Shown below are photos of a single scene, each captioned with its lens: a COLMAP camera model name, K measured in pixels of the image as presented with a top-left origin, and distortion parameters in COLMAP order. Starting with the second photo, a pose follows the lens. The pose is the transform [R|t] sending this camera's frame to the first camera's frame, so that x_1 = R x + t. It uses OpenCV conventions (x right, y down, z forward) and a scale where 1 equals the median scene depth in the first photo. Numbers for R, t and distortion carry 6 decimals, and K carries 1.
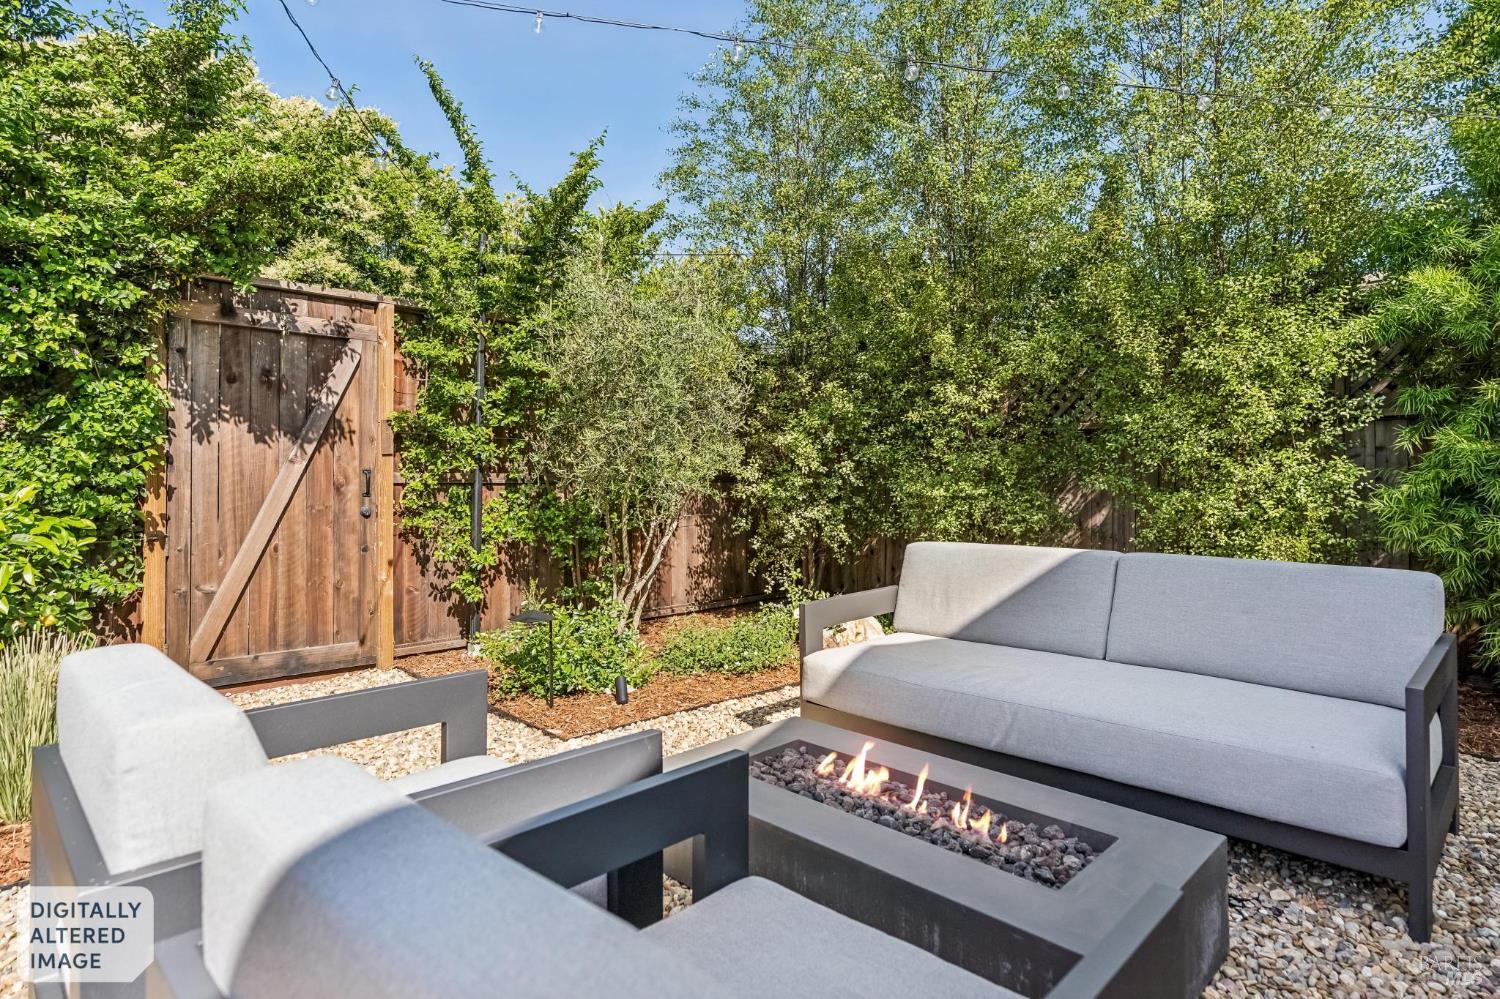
lens RADIAL K [[795.9, 0, 751.3], [0, 795.9, 470.0], [0, 0, 1]] dist [-0.001530, 0.000004]
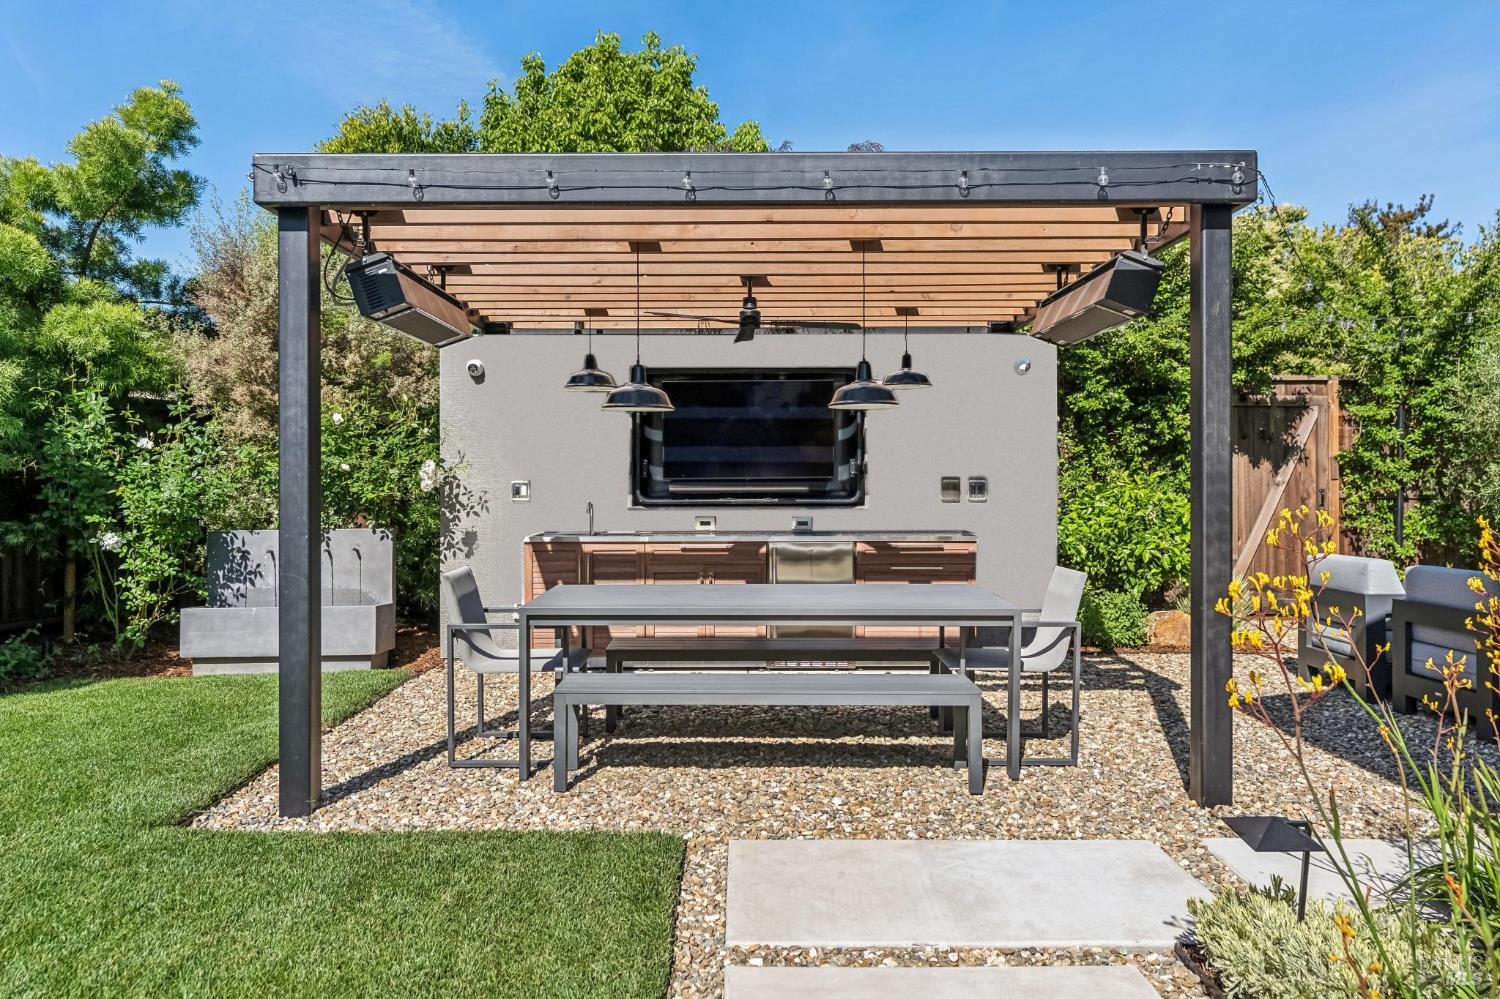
lens RADIAL K [[1104.6, 0, 744.9], [0, 1104.6, 472.2], [0, 0, 1]] dist [-0.001435, 0.001106]
pose [[0.708369, -0.006762, -0.705810, 0.228797], [0.010092, 0.999949, 0.000548, -0.044371], [0.705770, -0.007511, 0.708401, -1.262526]]
